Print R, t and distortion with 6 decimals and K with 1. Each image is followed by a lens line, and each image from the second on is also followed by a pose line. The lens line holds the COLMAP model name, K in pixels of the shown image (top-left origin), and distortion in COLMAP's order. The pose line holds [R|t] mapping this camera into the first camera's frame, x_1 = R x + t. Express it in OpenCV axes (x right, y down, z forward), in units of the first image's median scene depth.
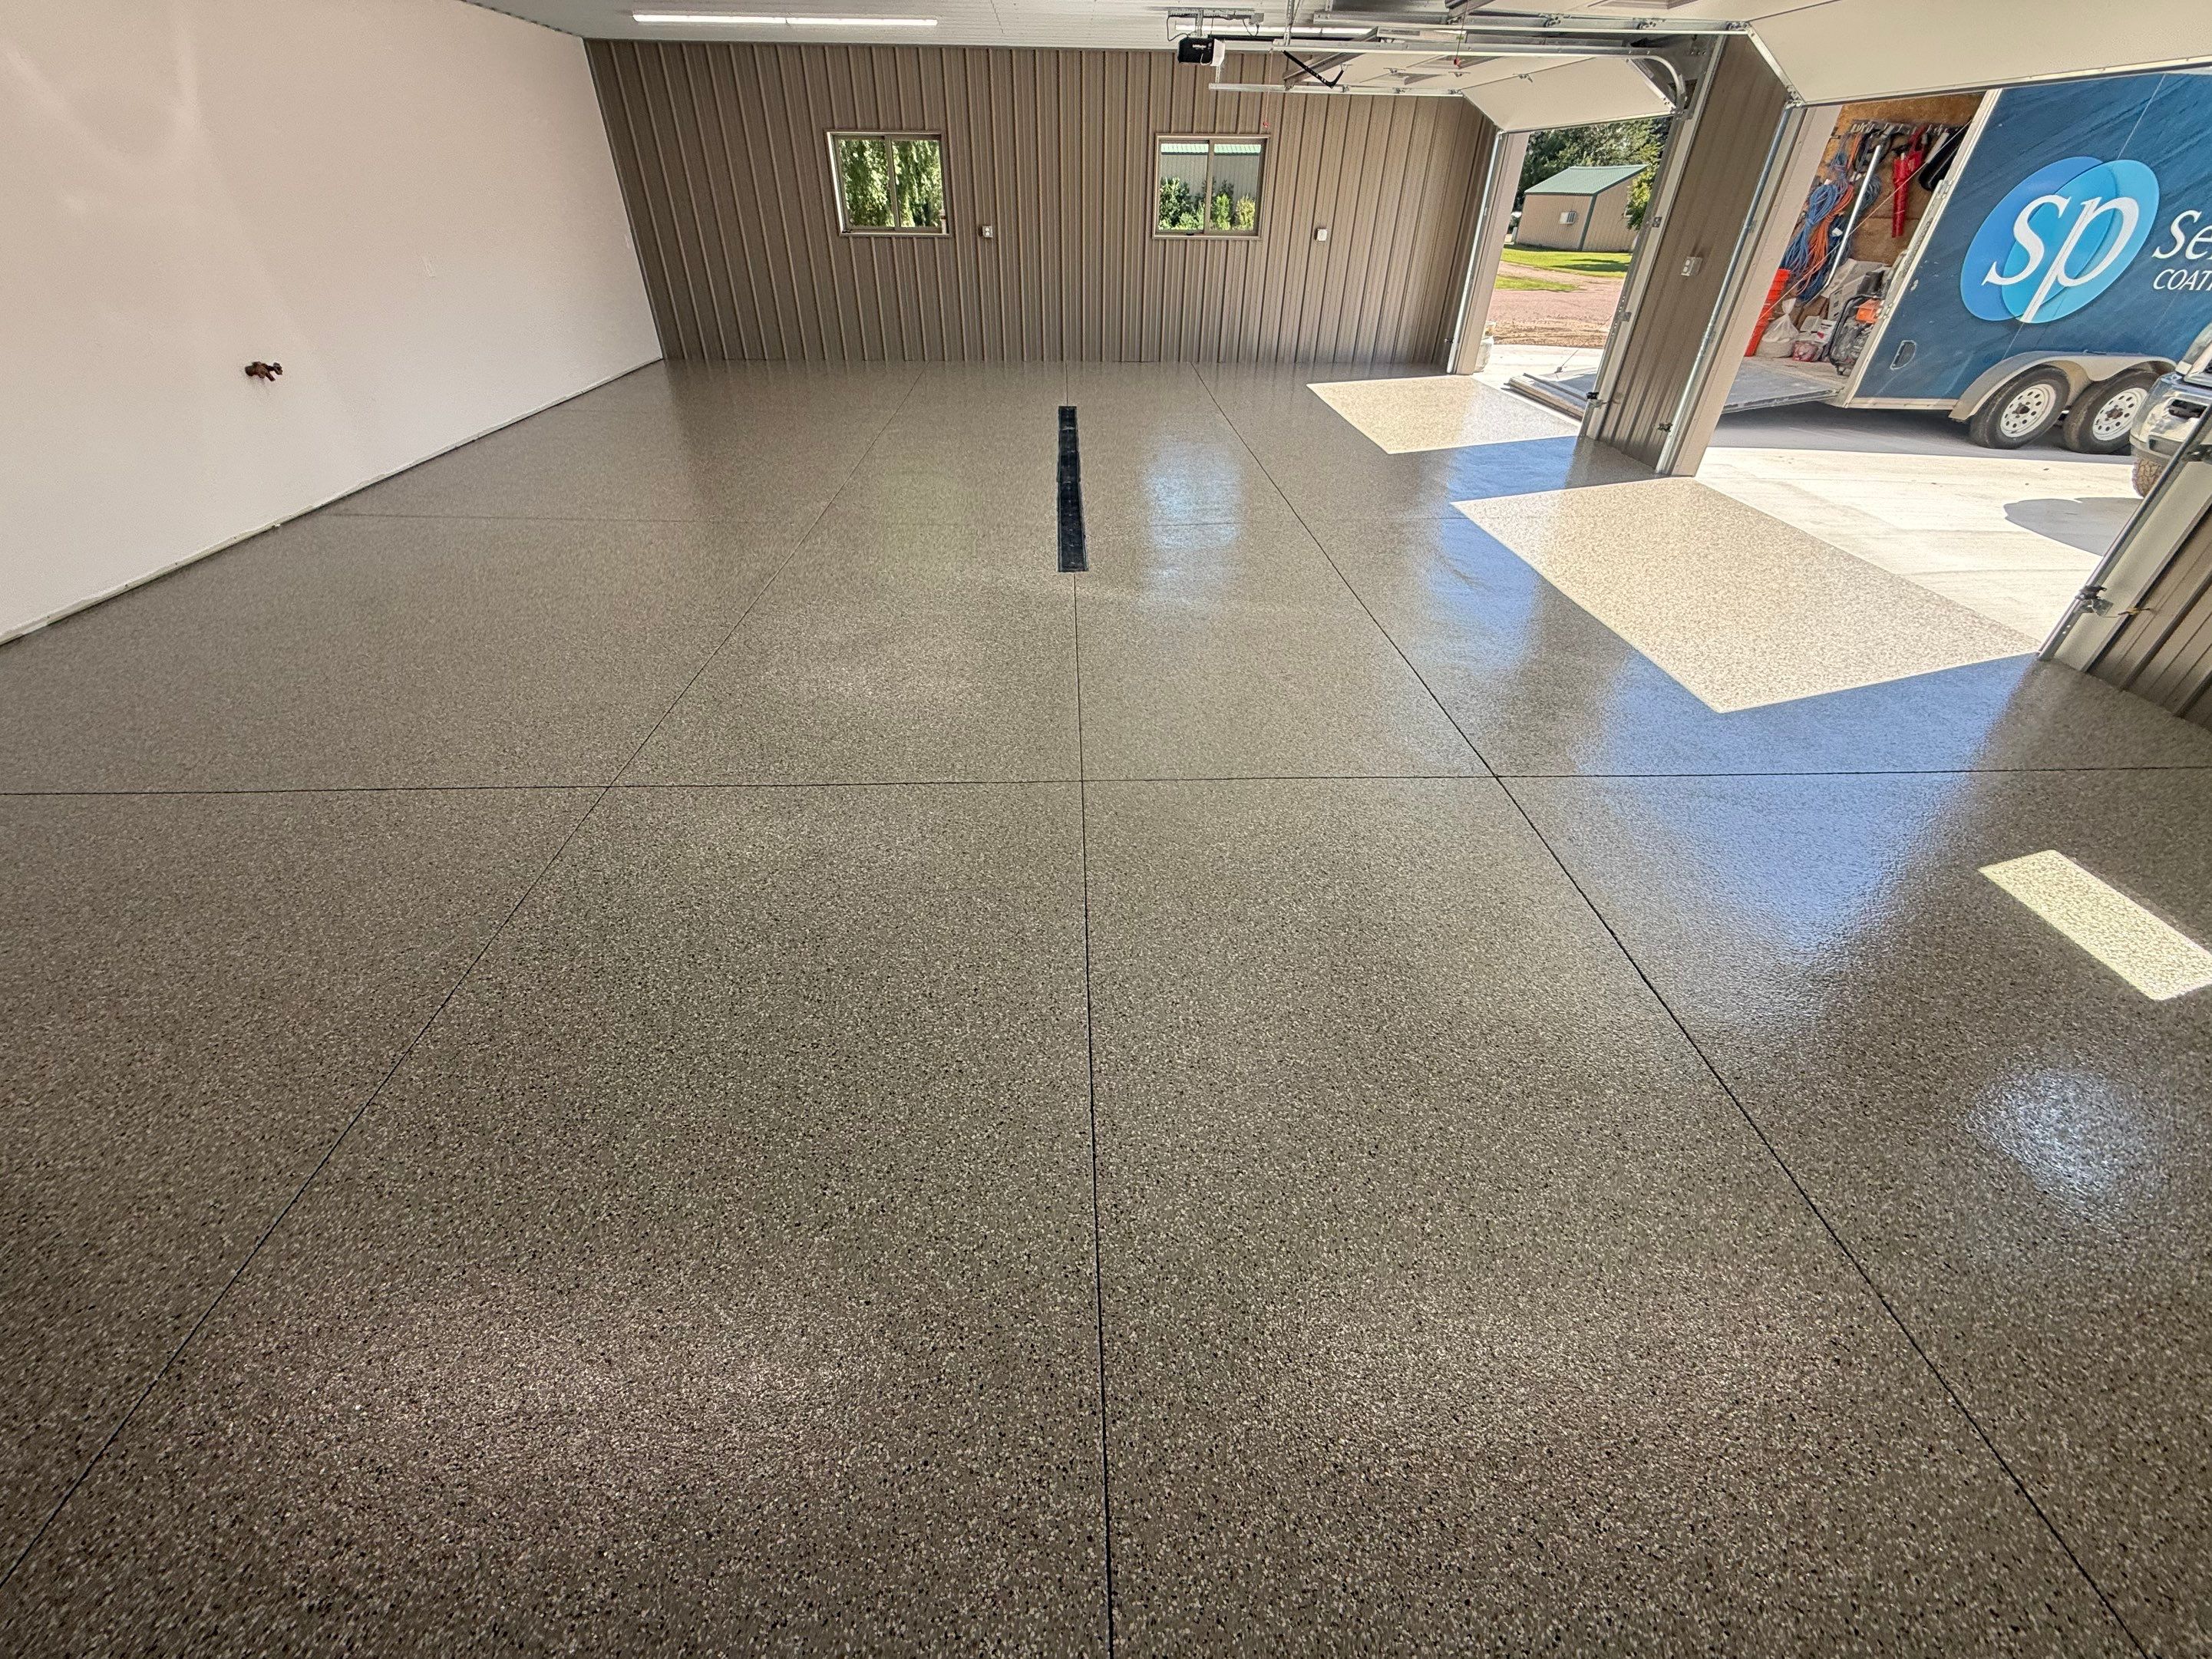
lens RADIAL K [[885.0, 0, 1104.8], [0, 885.0, 829.3], [0, 0, 1]] dist [-0.003403, 0.000062]
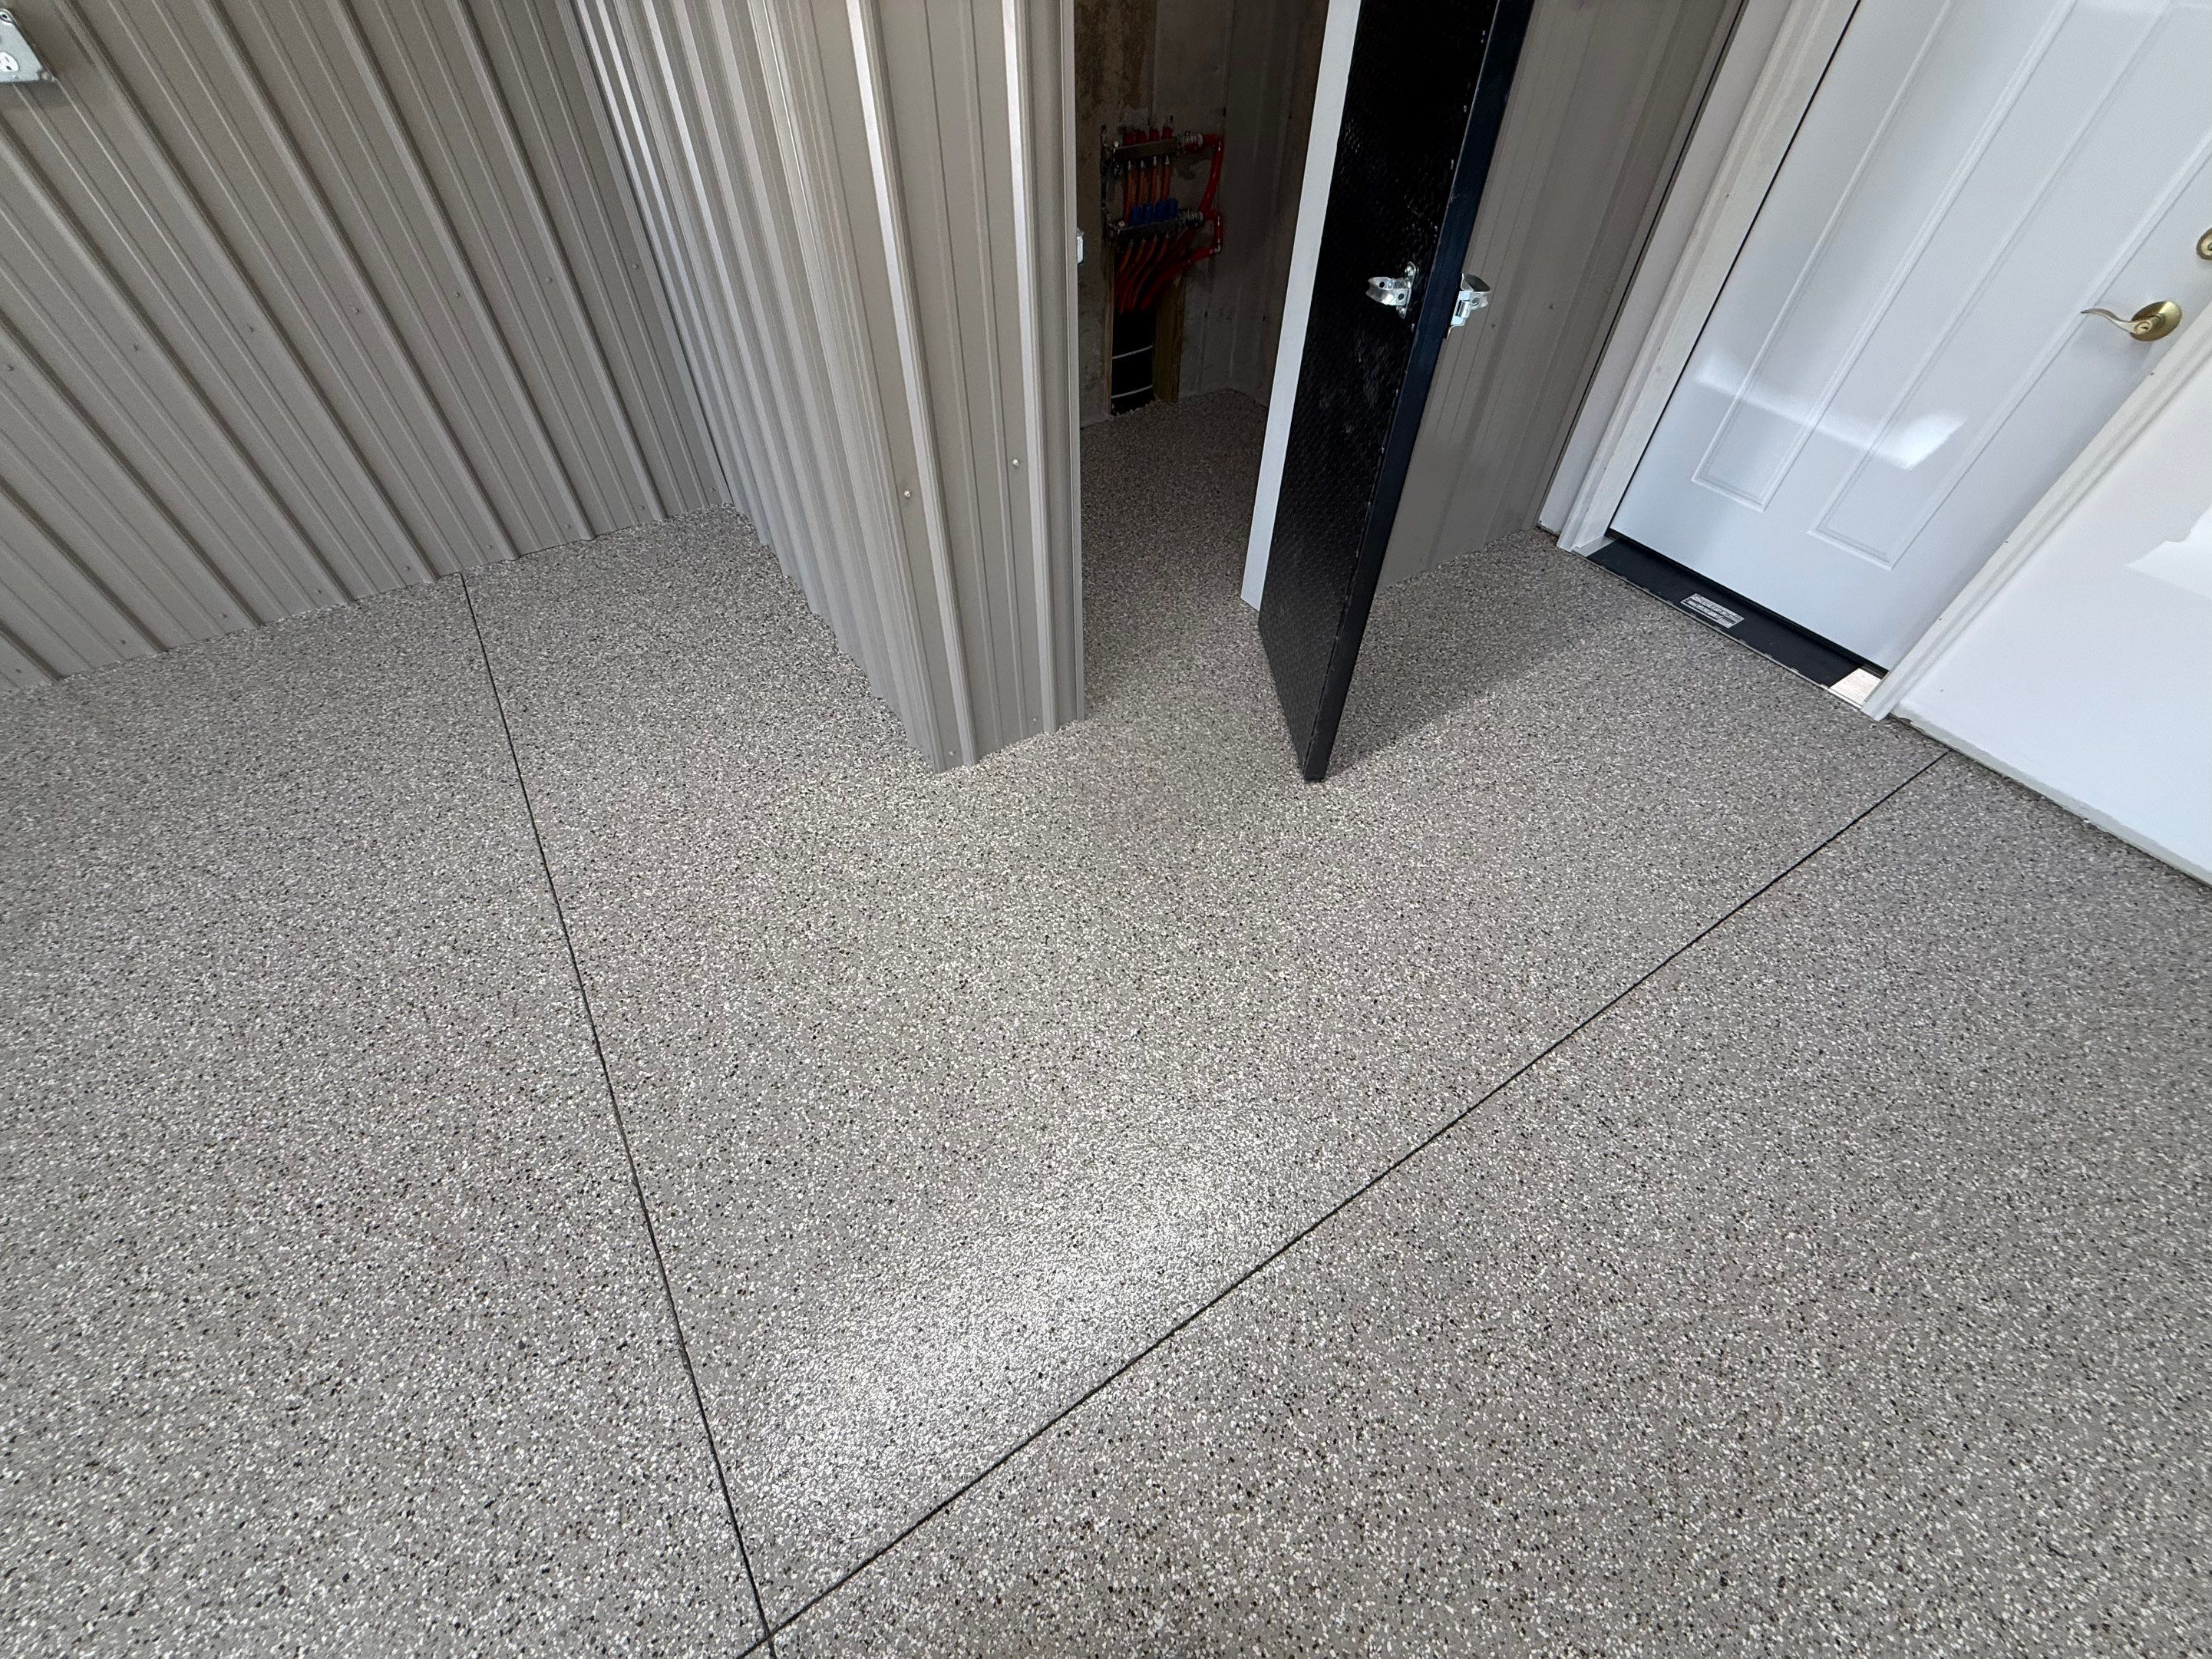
lens RADIAL K [[878.2, 0, 1098.3], [0, 878.2, 830.4], [0, 0, 1]] dist [0.001097, -0.000591]
pose [[-0.859867, 0.369306, -0.352479, -0.353848], [-0.312906, 0.164293, 0.935466, -0.261436], [0.403383, 0.914670, -0.025712, 0.392989]]
